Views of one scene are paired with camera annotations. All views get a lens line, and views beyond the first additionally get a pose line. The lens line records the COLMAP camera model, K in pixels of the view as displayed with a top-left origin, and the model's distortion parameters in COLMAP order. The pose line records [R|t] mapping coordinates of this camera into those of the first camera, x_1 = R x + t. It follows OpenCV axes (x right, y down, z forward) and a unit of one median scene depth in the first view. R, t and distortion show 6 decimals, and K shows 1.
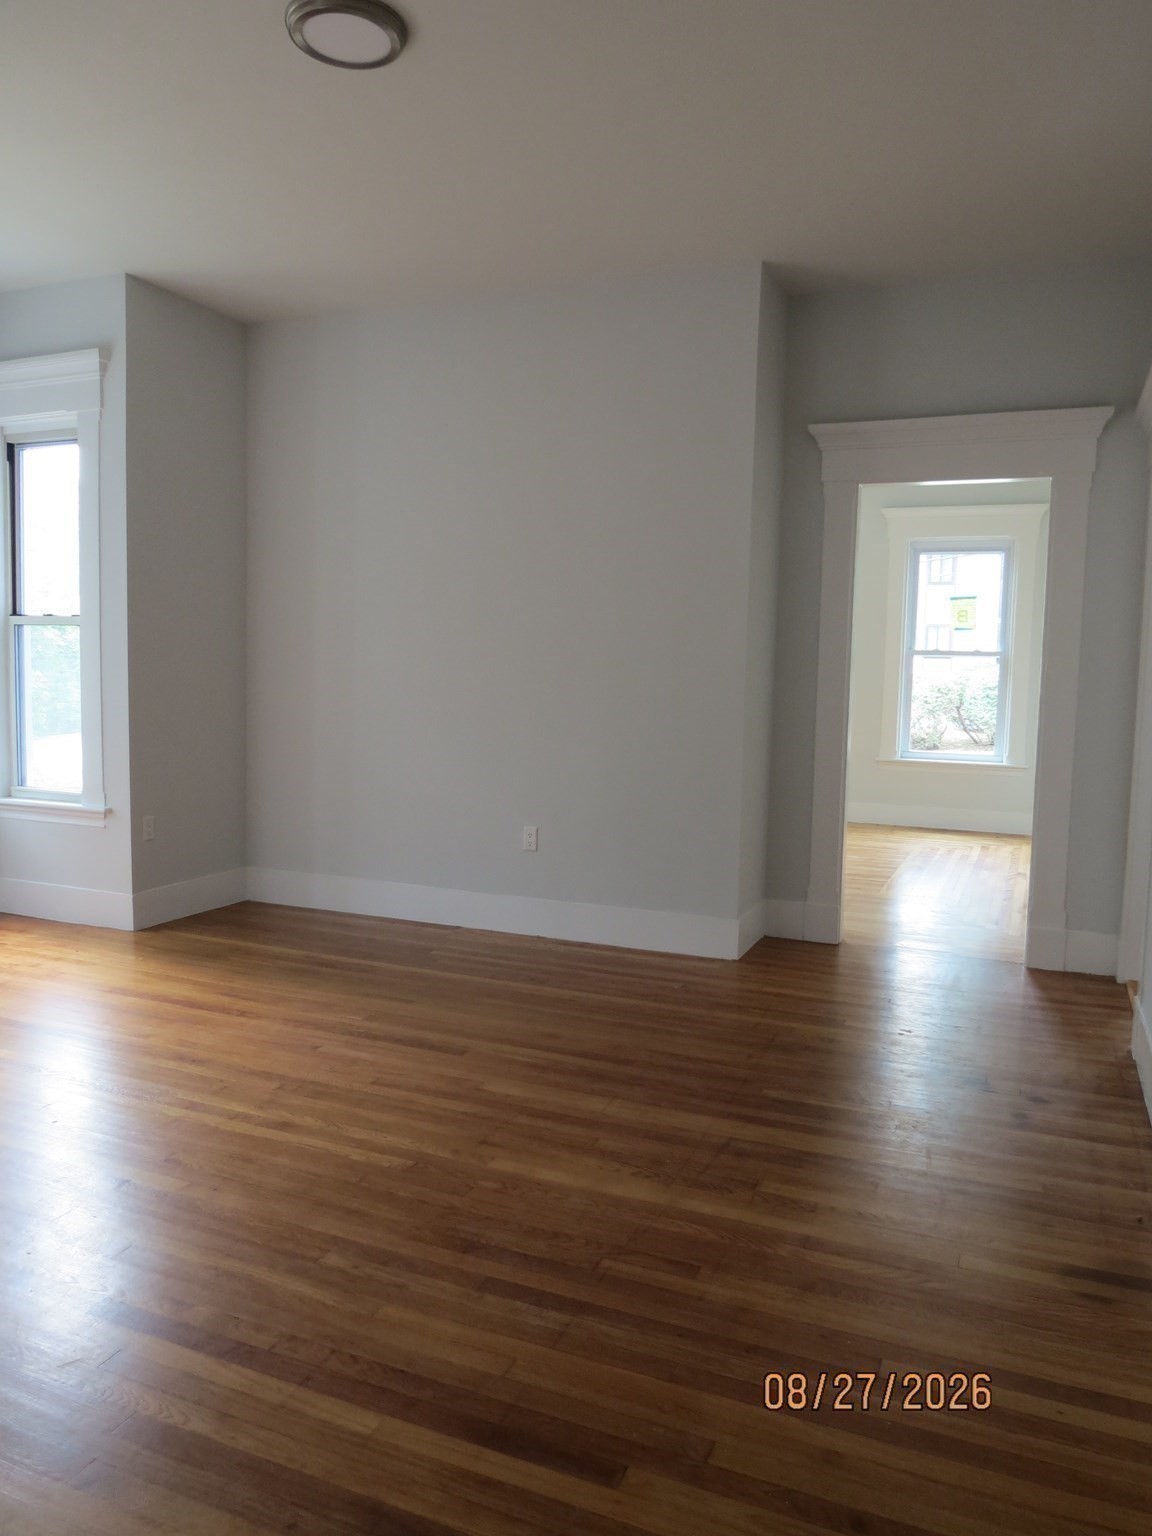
lens RADIAL K [[1091.0, 0, 585.2], [0, 1091.0, 771.4], [0, 0, 1]] dist [-0.022455, -0.001174]
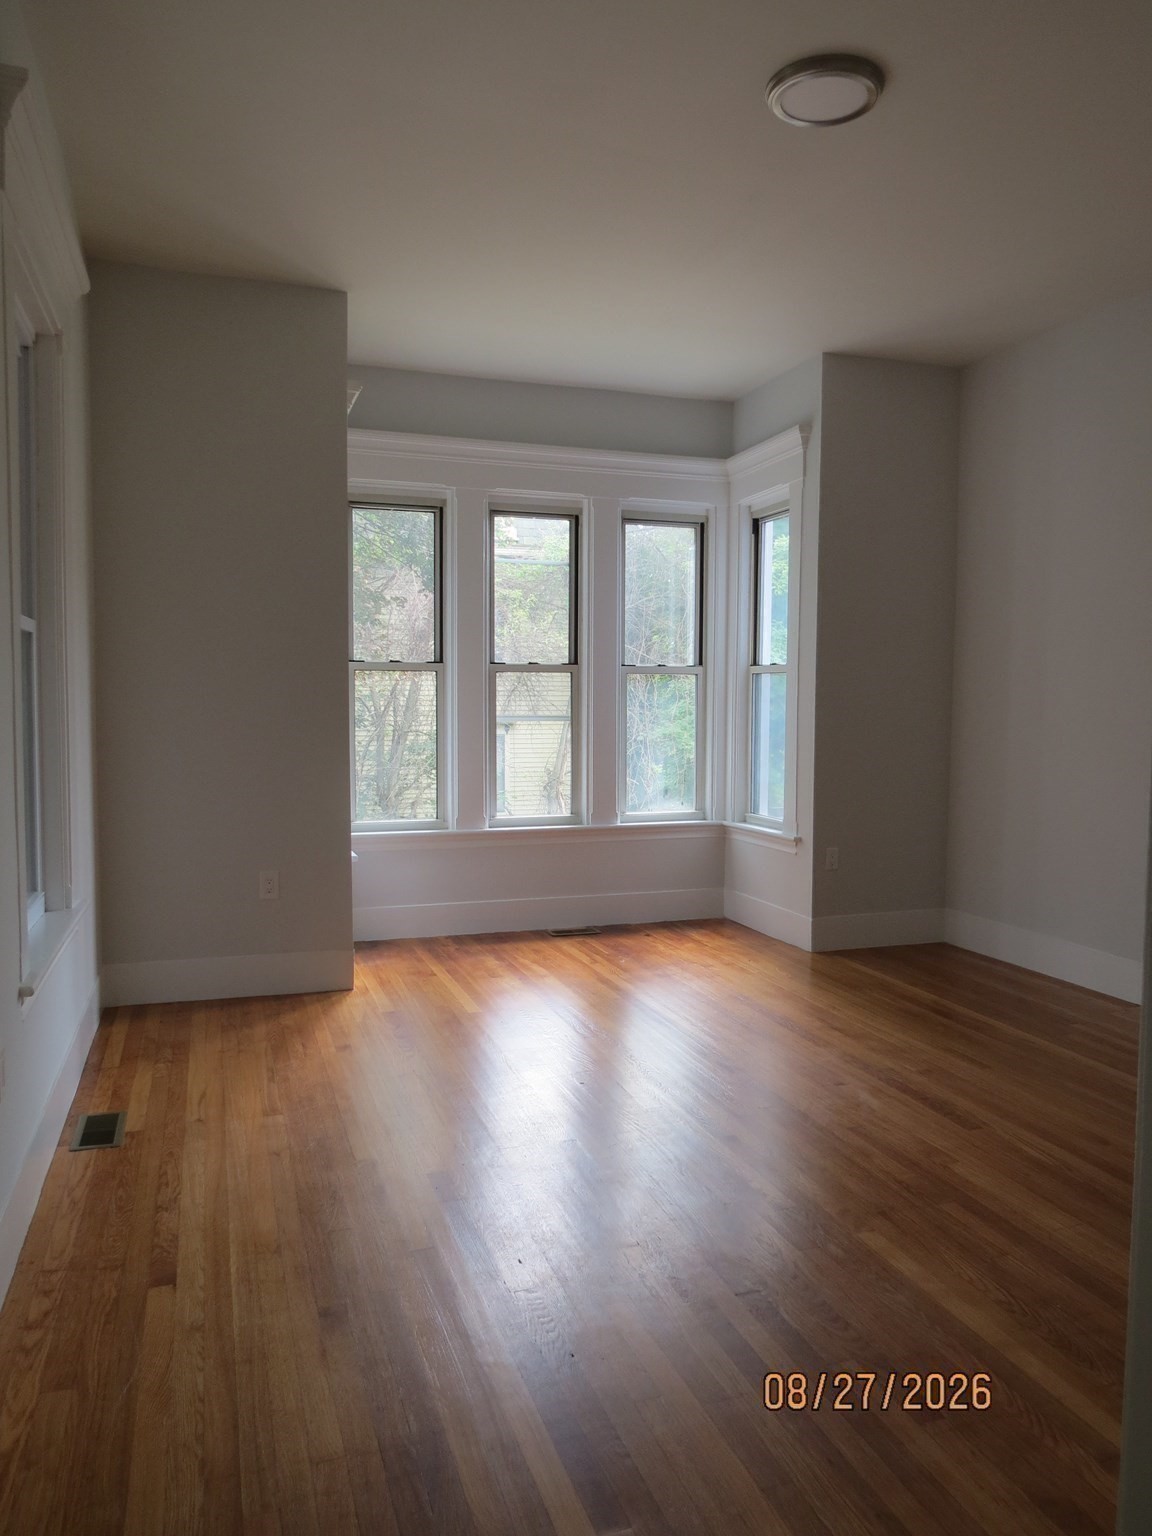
lens RADIAL K [[1091.0, 0, 592.3], [0, 1091.0, 764.6], [0, 0, 1]] dist [-0.022455, -0.001174]
pose [[0.674107, 0.024599, -0.738224, 0.240368], [-0.060876, 0.997895, -0.022337, -0.001960], [0.736121, 0.059998, 0.674186, 0.102735]]
